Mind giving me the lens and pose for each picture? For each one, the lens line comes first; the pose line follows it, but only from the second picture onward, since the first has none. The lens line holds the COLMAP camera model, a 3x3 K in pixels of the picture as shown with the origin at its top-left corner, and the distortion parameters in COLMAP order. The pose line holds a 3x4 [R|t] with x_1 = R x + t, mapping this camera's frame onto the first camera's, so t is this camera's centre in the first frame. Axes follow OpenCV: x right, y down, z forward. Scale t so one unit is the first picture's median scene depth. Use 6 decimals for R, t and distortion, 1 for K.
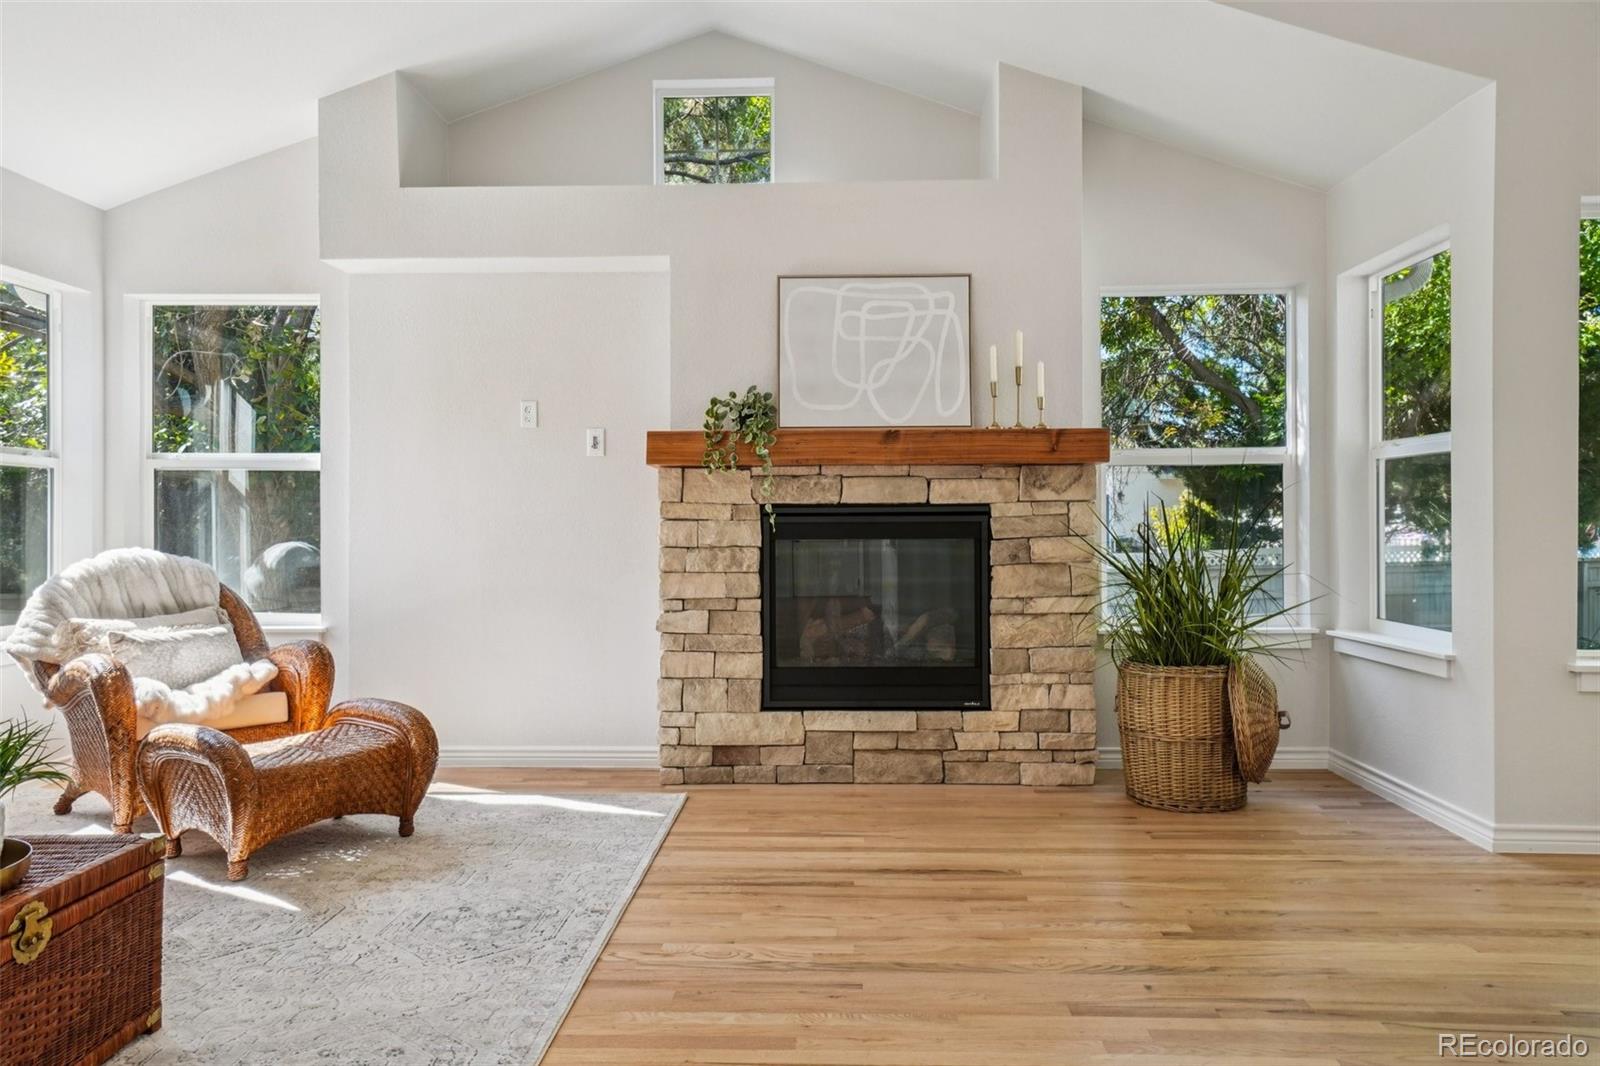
lens RADIAL K [[1144.3, 0, 801.3], [0, 1144.3, 525.2], [0, 0, 1]] dist [0.036028, 0.002334]
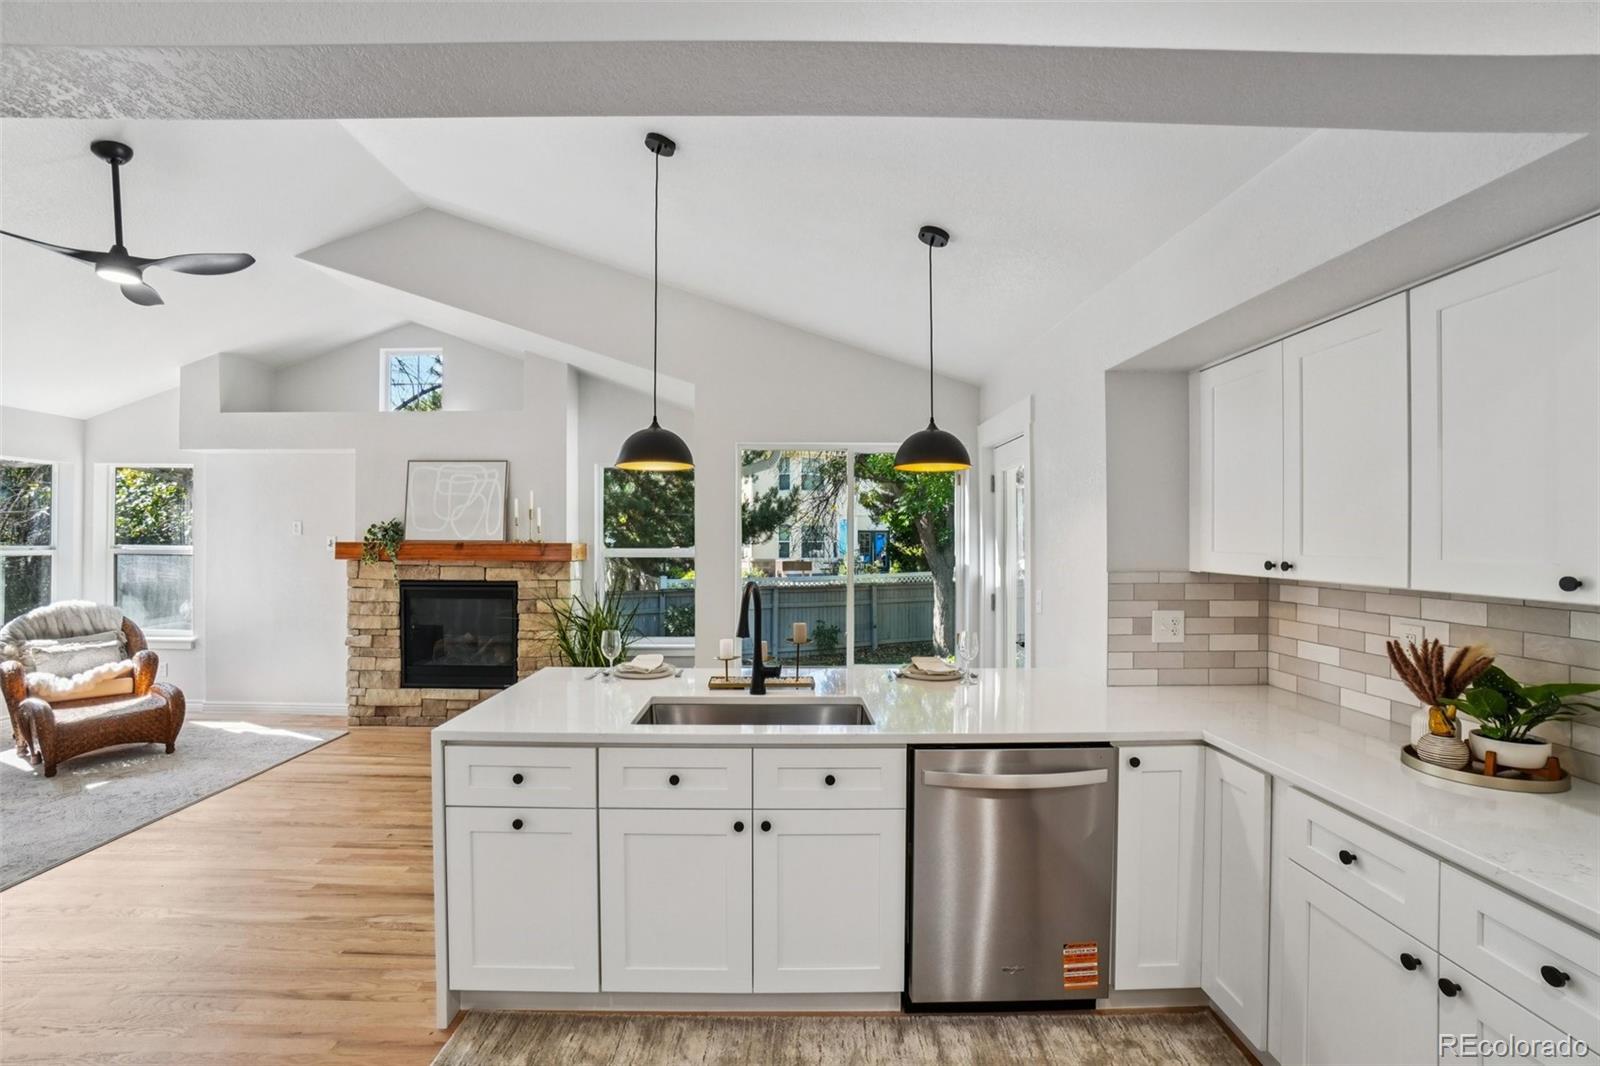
lens RADIAL K [[713.5, 0, 793.5], [0, 713.5, 539.1], [0, 0, 1]] dist [-0.043400, 0.011139]
pose [[0.999548, 0.008601, 0.028806, 0.590052], [-0.008629, 0.999962, 0.000876, -0.093448], [-0.028798, -0.001124, 0.999585, -0.191012]]
